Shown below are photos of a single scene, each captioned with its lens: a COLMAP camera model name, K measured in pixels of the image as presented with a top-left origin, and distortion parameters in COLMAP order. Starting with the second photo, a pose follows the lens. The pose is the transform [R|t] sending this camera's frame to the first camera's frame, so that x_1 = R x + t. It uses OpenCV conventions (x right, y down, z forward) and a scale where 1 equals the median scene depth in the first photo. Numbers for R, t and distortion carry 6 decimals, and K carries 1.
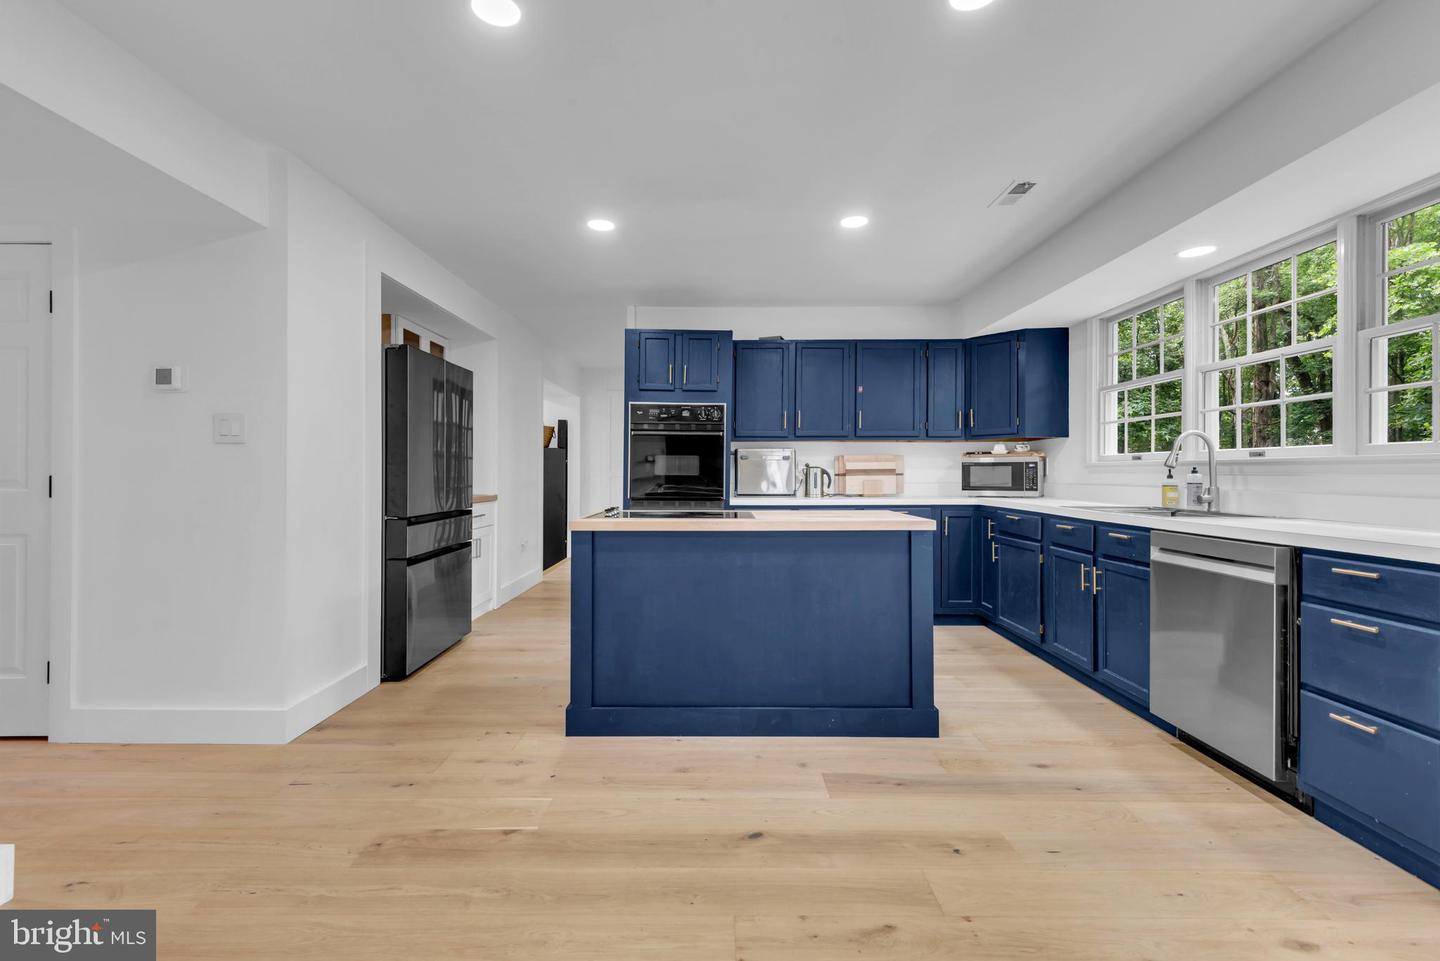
lens RADIAL K [[648.7, 0, 708.3], [0, 648.7, 472.3], [0, 0, 1]] dist [0.021057, -0.008958]
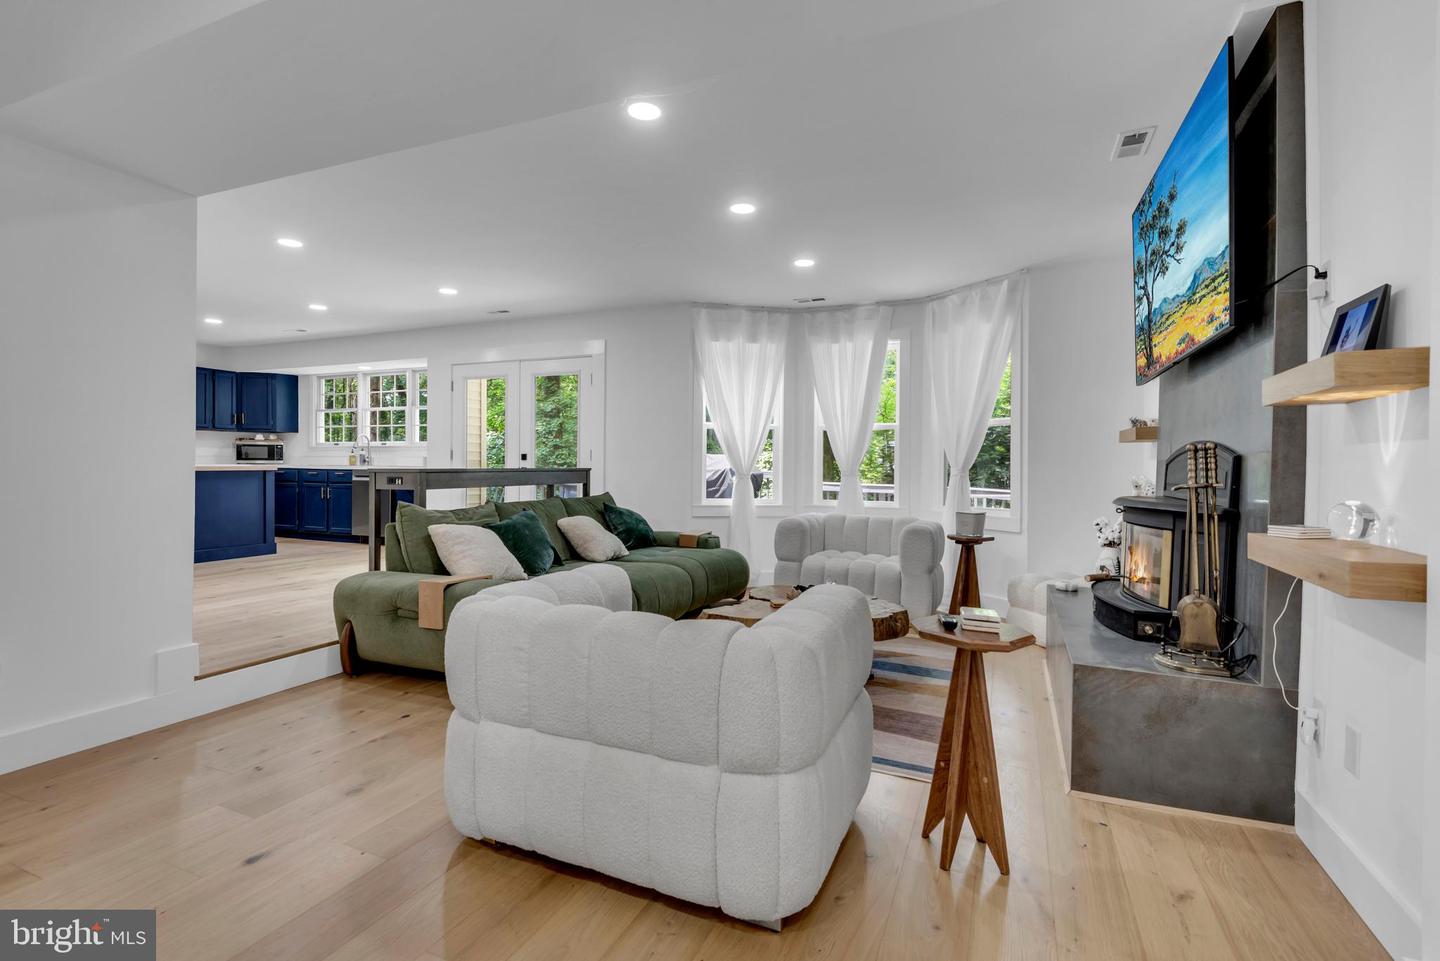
lens RADIAL K [[684.3, 0, 726.8], [0, 684.3, 475.9], [0, 0, 1]] dist [0.012559, -0.006706]
pose [[0.384473, -0.008870, 0.923093, -1.096840], [-0.005885, 0.999910, 0.012060, 0.054693], [-0.923117, -0.010069, 0.384387, -1.241047]]
